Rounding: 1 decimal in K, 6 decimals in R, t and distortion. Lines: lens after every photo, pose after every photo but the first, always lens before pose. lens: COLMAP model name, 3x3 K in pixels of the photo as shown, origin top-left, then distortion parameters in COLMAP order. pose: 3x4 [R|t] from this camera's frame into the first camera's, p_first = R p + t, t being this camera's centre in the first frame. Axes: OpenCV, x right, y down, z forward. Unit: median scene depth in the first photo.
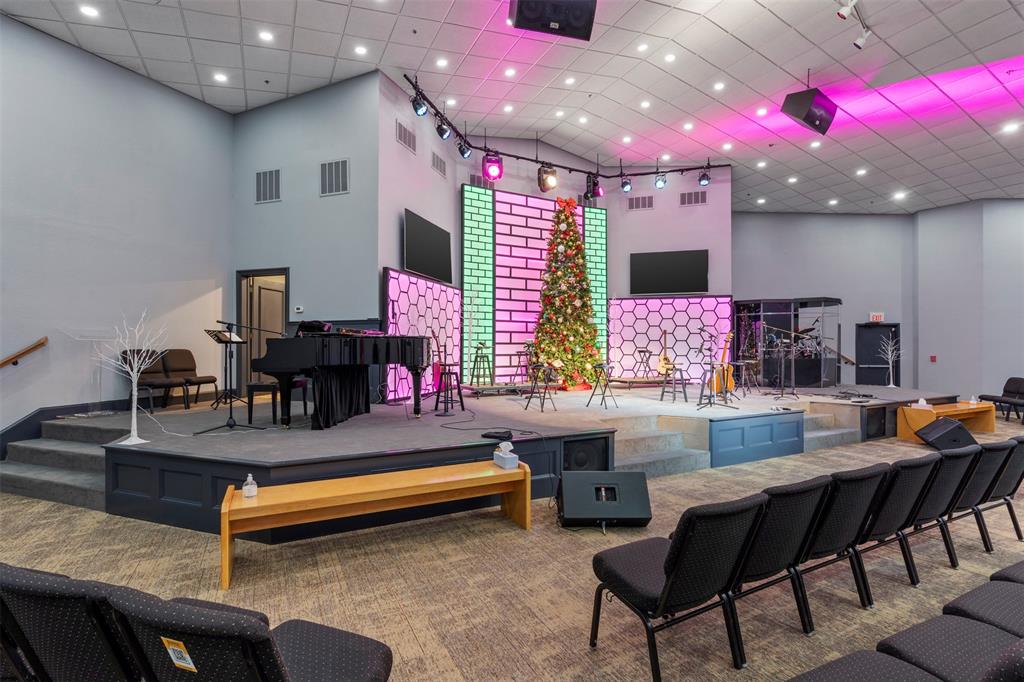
lens RADIAL K [[464.3, 0, 512.2], [0, 464.3, 345.9], [0, 0, 1]] dist [-0.007785, 0.000618]
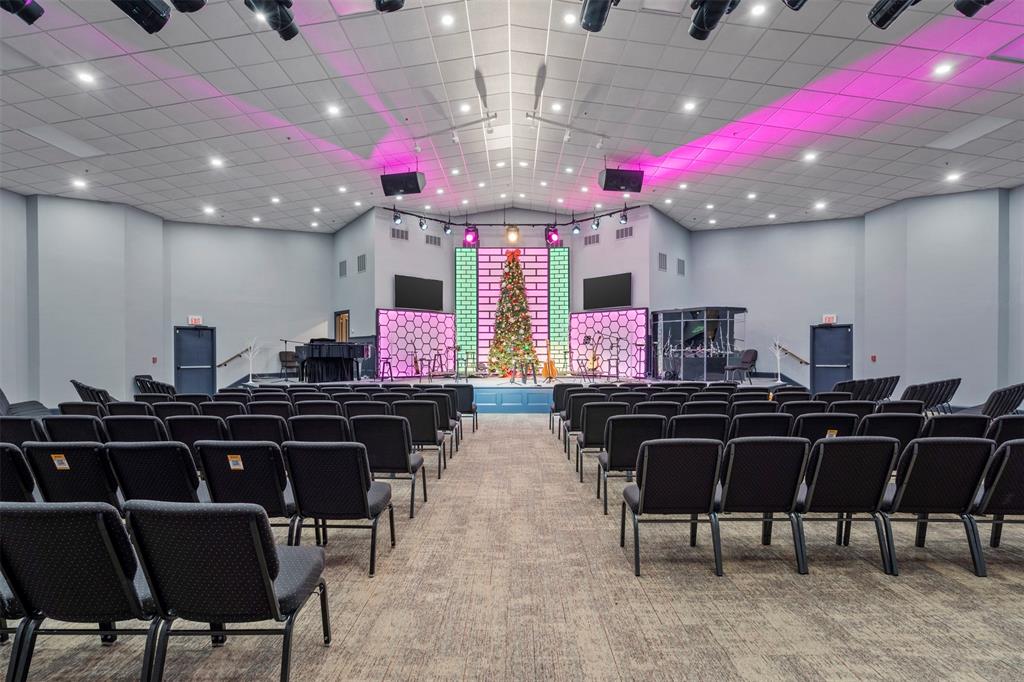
lens RADIAL K [[464.3, 0, 513.7], [0, 464.3, 350.7], [0, 0, 1]] dist [-0.007785, 0.000618]
pose [[0.881813, -0.005951, -0.471562, 0.791117], [0.005167, 0.999982, -0.002957, 0.010797], [0.471571, 0.000171, 0.881828, -0.303744]]
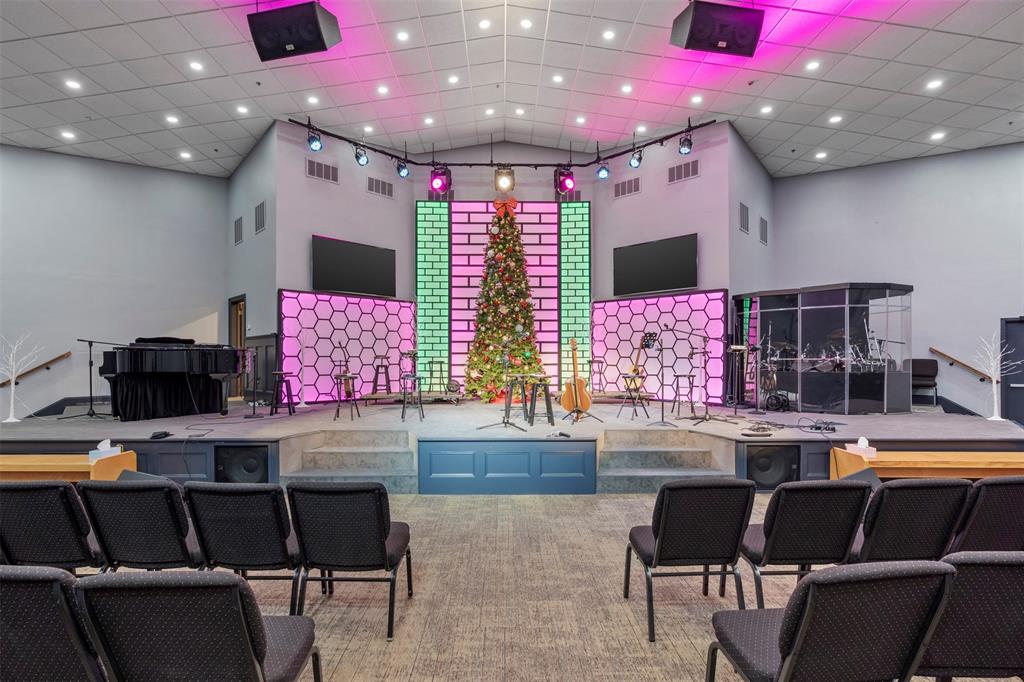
lens RADIAL K [[464.3, 0, 509.1], [0, 464.3, 353.8], [0, 0, 1]] dist [-0.007785, 0.000618]
pose [[0.890541, -0.006906, -0.454851, 0.529945], [0.004183, 0.999967, -0.006993, 0.002603], [0.454884, 0.004325, 0.890540, 0.160727]]
